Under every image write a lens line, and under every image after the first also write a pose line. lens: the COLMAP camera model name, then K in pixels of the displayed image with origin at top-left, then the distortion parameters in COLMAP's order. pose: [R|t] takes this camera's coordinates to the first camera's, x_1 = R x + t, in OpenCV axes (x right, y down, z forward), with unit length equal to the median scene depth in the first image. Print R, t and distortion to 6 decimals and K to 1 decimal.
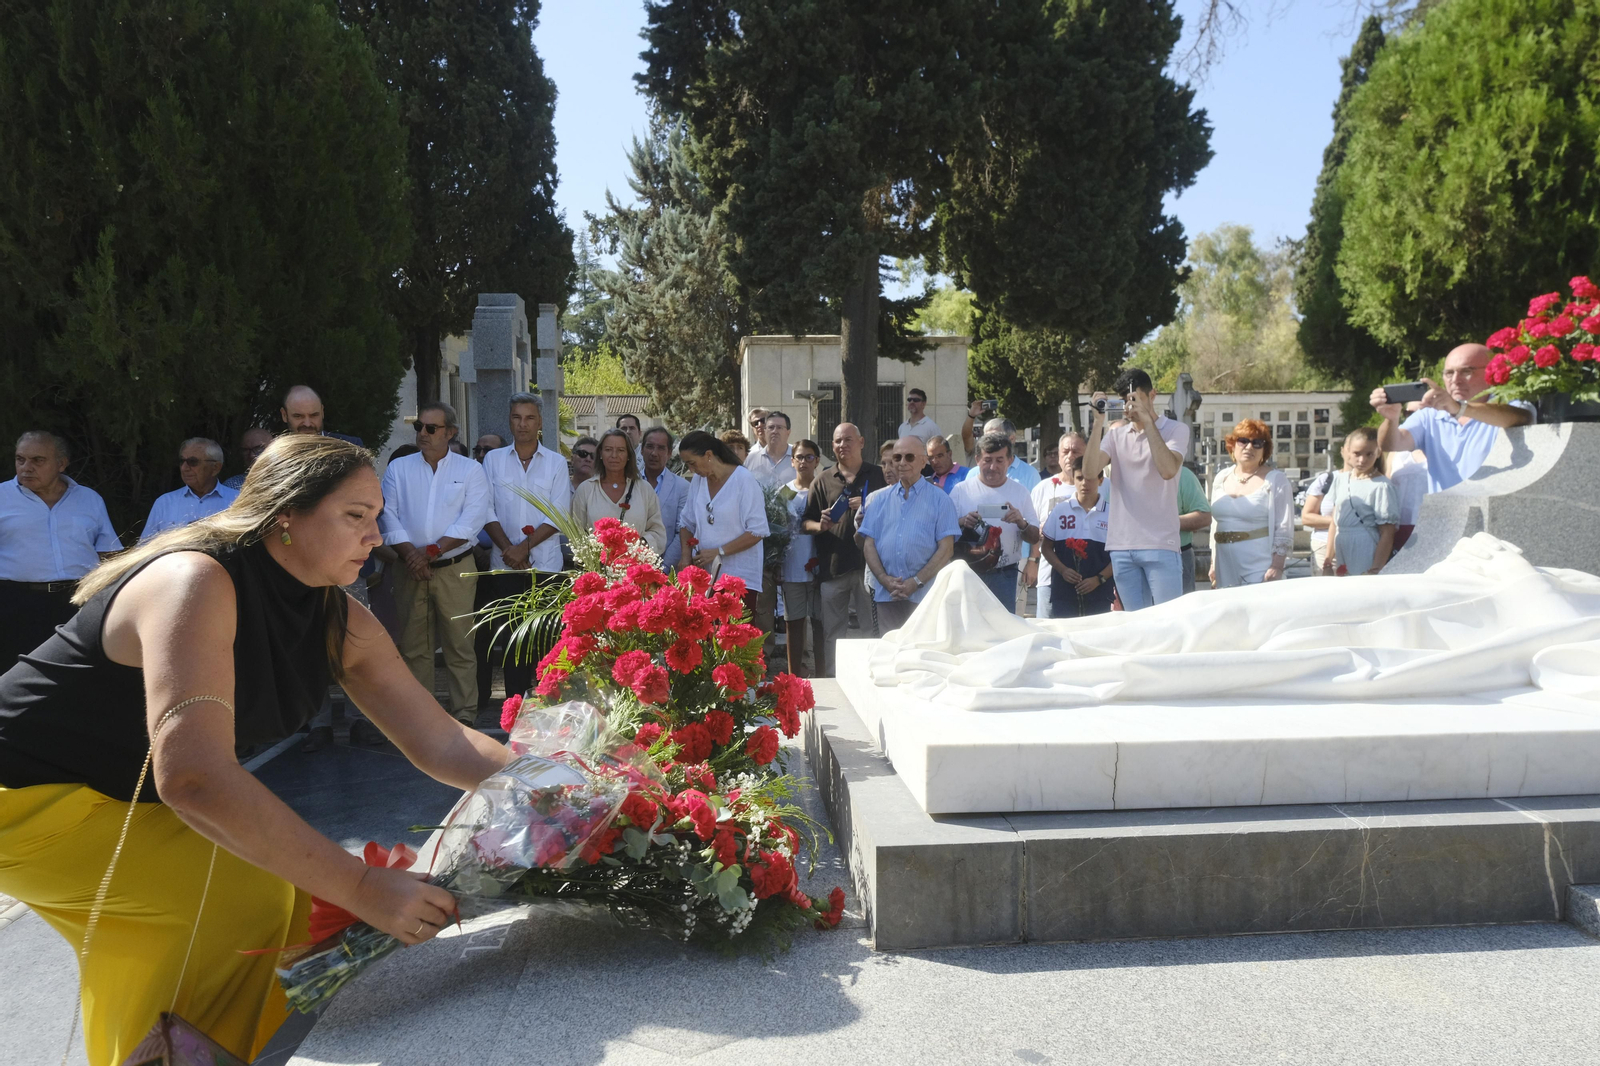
lens RADIAL K [[1075.2, 0, 804.1], [0, 1075.2, 533.9], [0, 0, 1]] dist [0.008035, 0.011284]
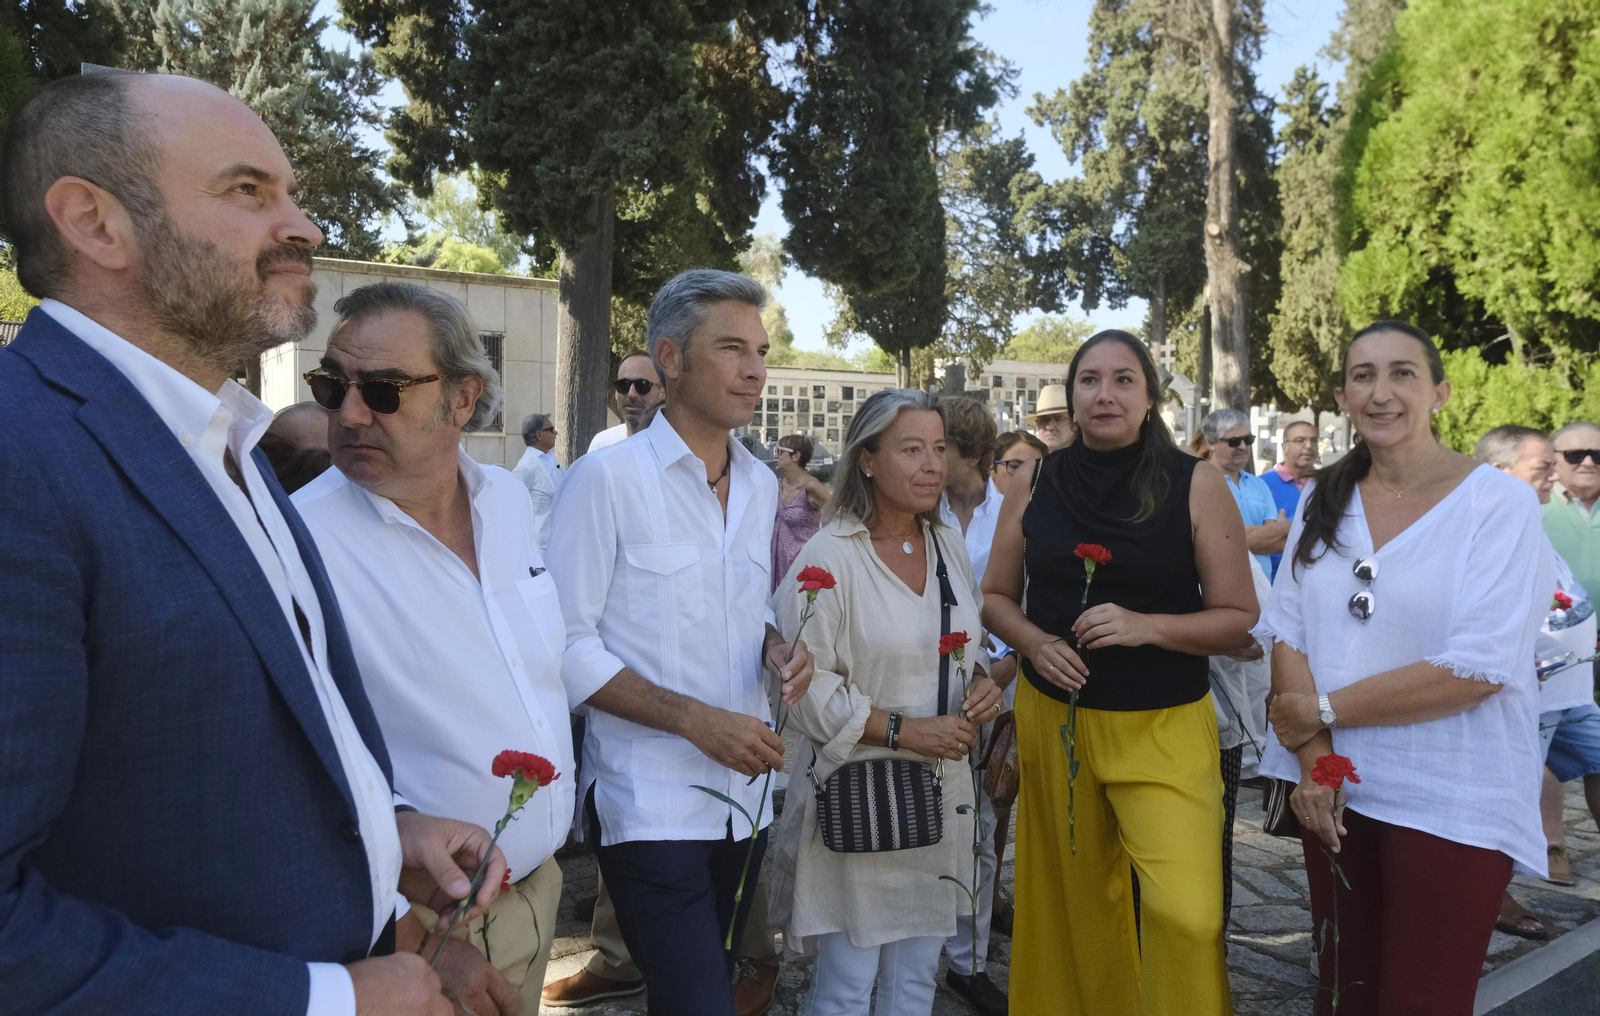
lens RADIAL K [[1076.0, 0, 800.0], [0, 1076.0, 508.0], [0, 0, 1]] dist [0.006964, 0.002267]
pose [[0.884432, -0.005738, 0.466633, -0.273035], [0.000938, 0.999944, 0.010518, -0.044562], [-0.466667, -0.008865, 0.884389, 0.489924]]
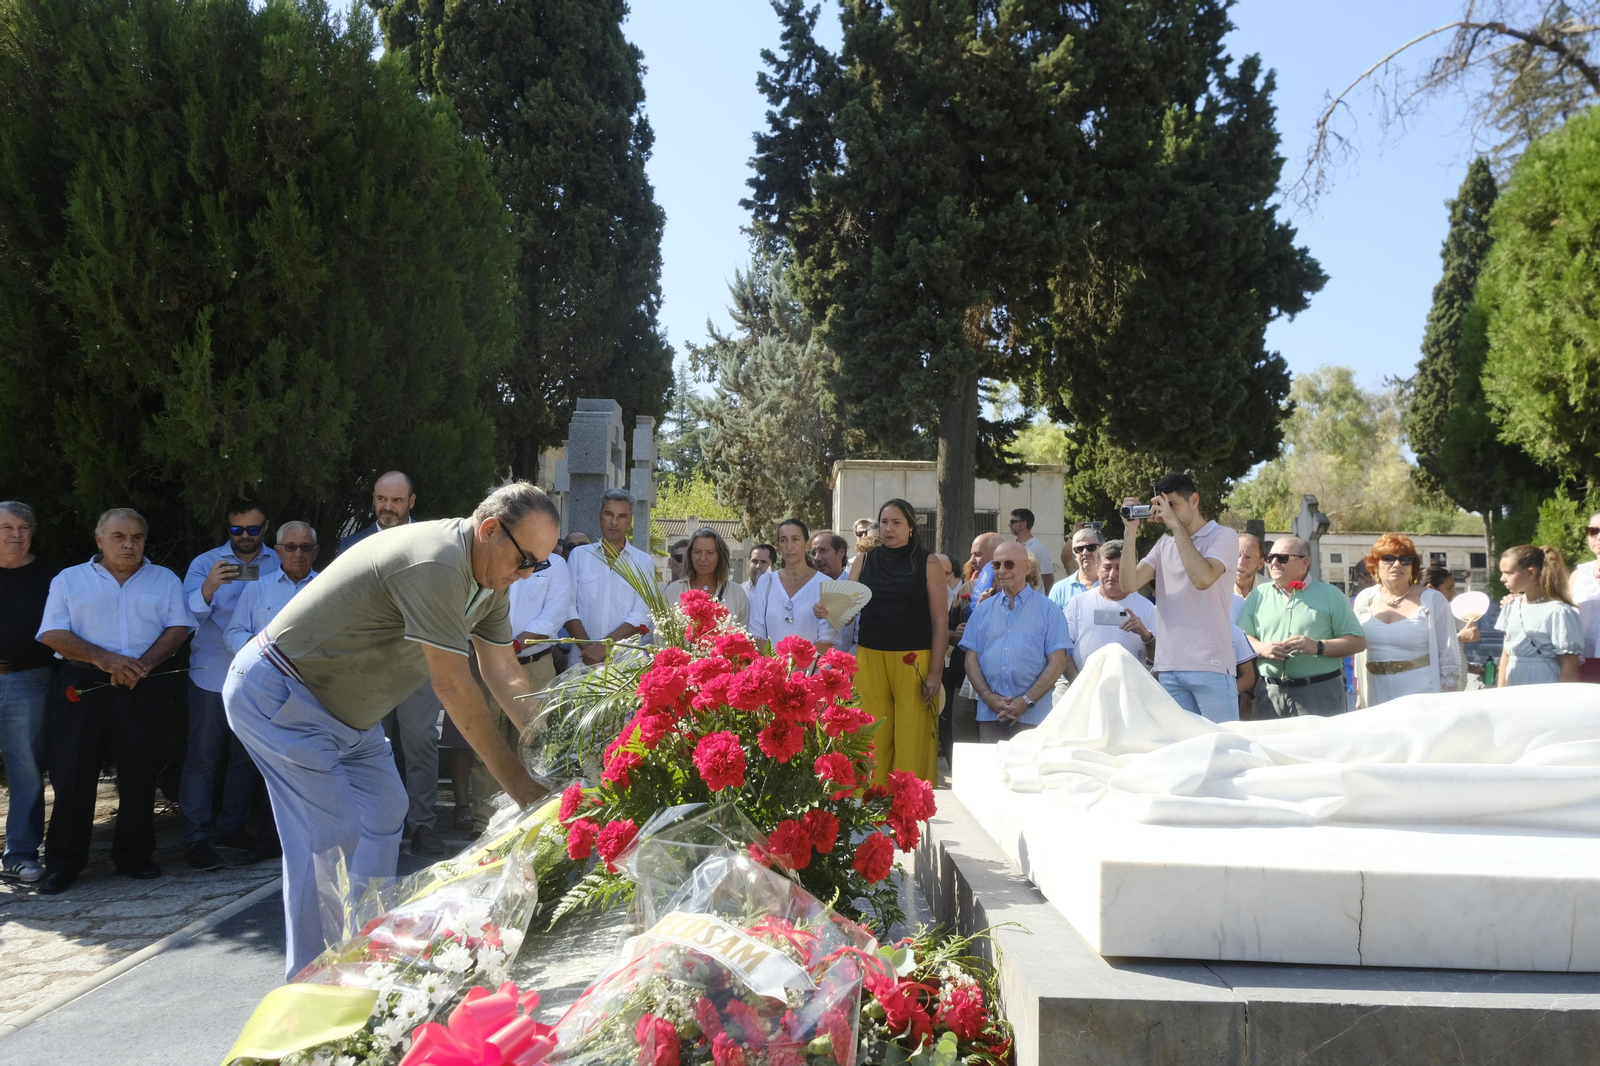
lens RADIAL K [[1077.2, 0, 803.2], [0, 1077.2, 531.8], [0, 0, 1]] dist [0.012020, 0.003480]
pose [[0.996269, 0.024876, -0.082644, -0.008225], [-0.034854, 0.991970, -0.121578, 0.014661], [0.078956, 0.124004, 0.989135, 0.045356]]
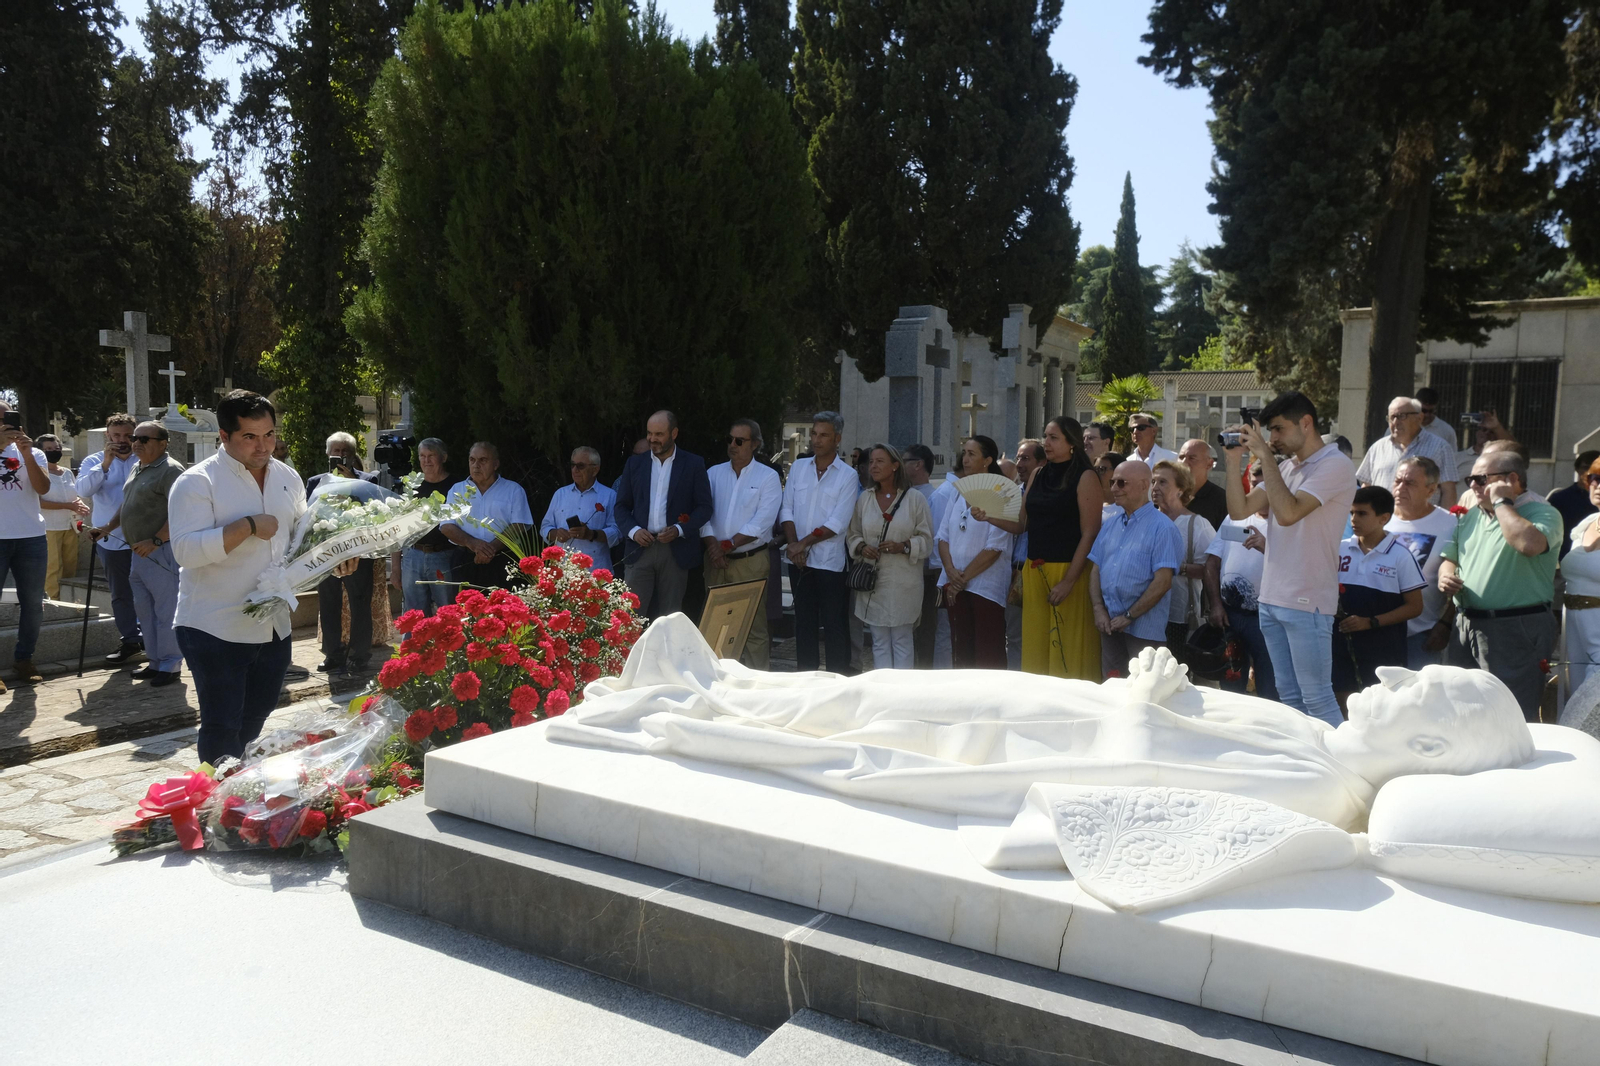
lens RADIAL K [[1077.2, 0, 803.2], [0, 1077.2, 531.8], [0, 0, 1]] dist [0.012020, 0.003480]
pose [[0.824302, 0.068846, -0.561949, 0.269484], [-0.056006, 0.997626, 0.040068, -0.034832], [0.563373, -0.001555, 0.826201, 0.035704]]
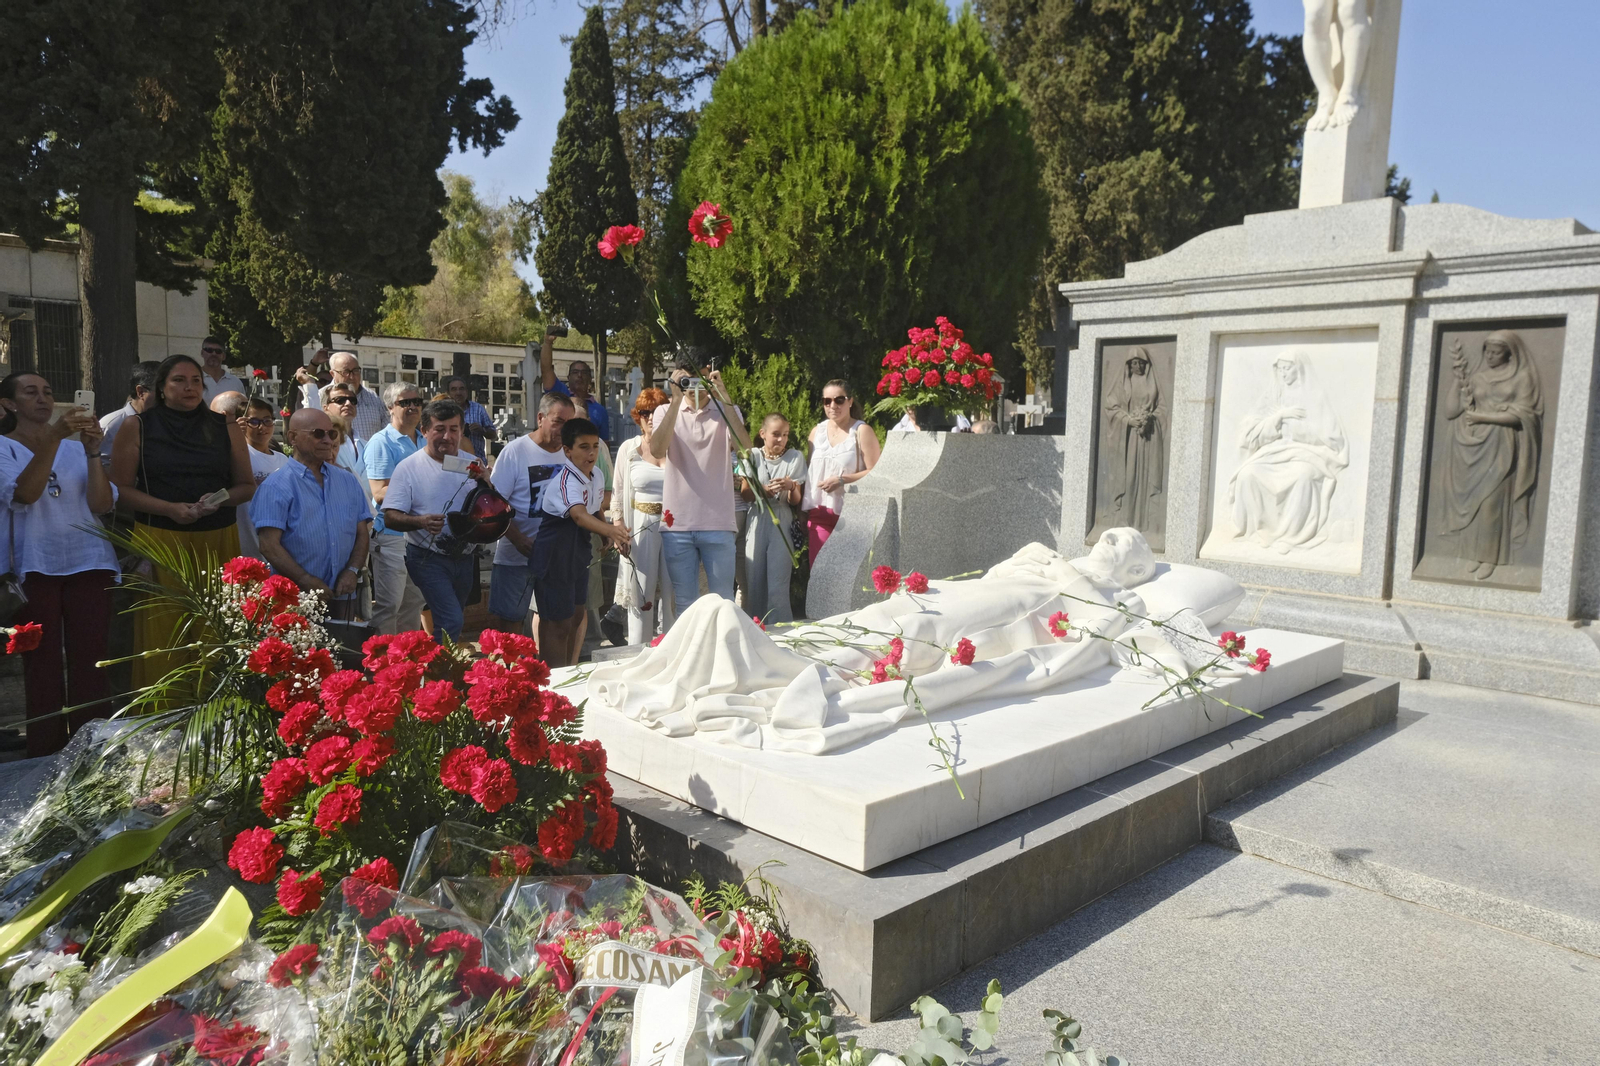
lens RADIAL K [[1073.5, 0, 800.0], [0, 1073.5, 533.0], [0, 0, 1]] dist [0.008681, 0.007595]
pose [[0.769475, -0.033430, 0.637801, -0.124533], [0.000626, 0.998668, 0.051589, -0.024272], [-0.638676, -0.039297, 0.768471, 0.060606]]
